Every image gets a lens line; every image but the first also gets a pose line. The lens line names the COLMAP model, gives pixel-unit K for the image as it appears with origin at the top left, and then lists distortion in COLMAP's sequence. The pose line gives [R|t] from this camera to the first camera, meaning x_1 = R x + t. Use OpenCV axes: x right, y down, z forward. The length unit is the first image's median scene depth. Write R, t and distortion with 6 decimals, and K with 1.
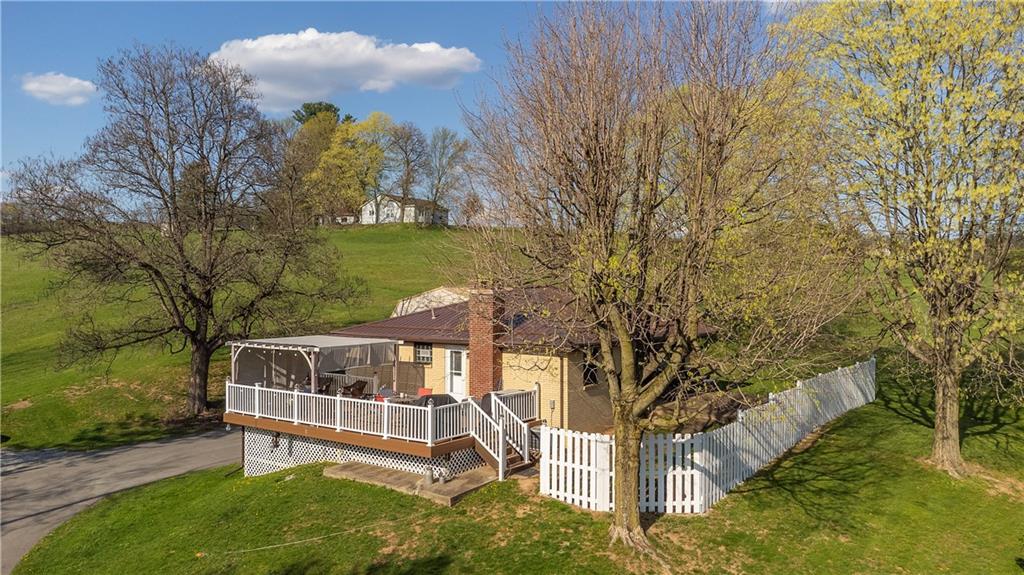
lens RADIAL K [[761.2, 0, 507.8], [0, 761.2, 285.6], [0, 0, 1]] dist [0.036479, 0.038361]
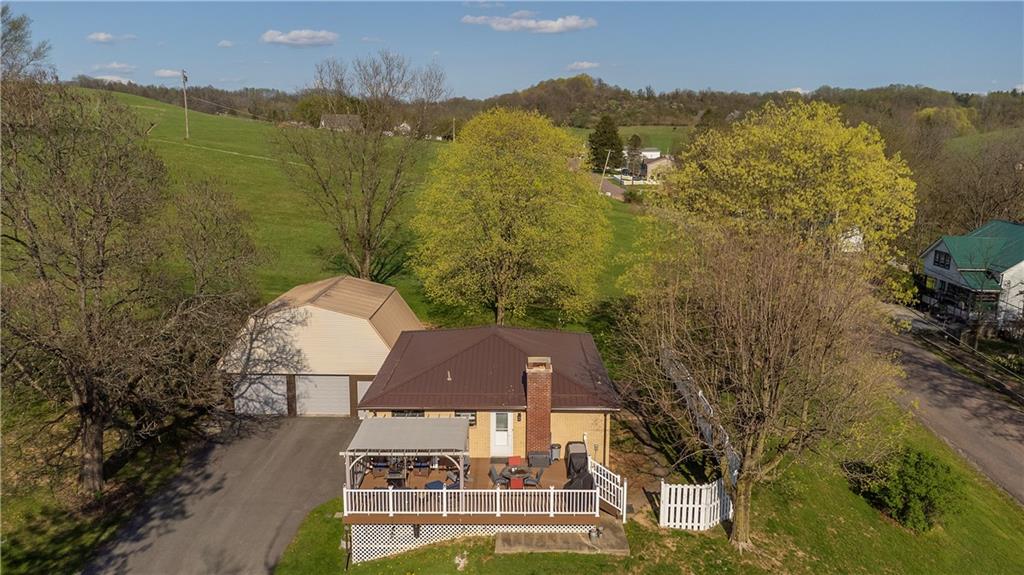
lens RADIAL K [[761.2, 0, 517.4], [0, 761.2, 289.1], [0, 0, 1]] dist [0.036479, 0.038361]
pose [[0.797163, -0.110106, 0.593639, -1.030335], [-0.008188, 0.981169, 0.192978, -0.474540], [-0.603709, -0.158696, 0.781250, 0.076036]]
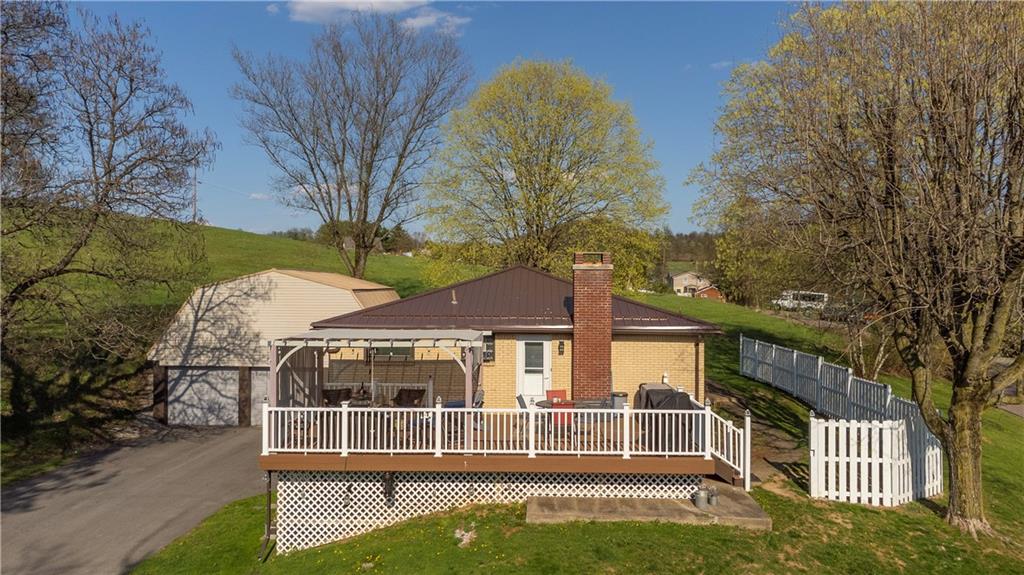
lens RADIAL K [[761.2, 0, 516.4], [0, 761.2, 289.2], [0, 0, 1]] dist [0.036479, 0.038361]
pose [[0.812882, 0.002606, 0.582423, -0.741996], [-0.006764, 0.999965, 0.004966, 0.036472], [-0.582390, -0.007976, 0.812871, 0.500695]]
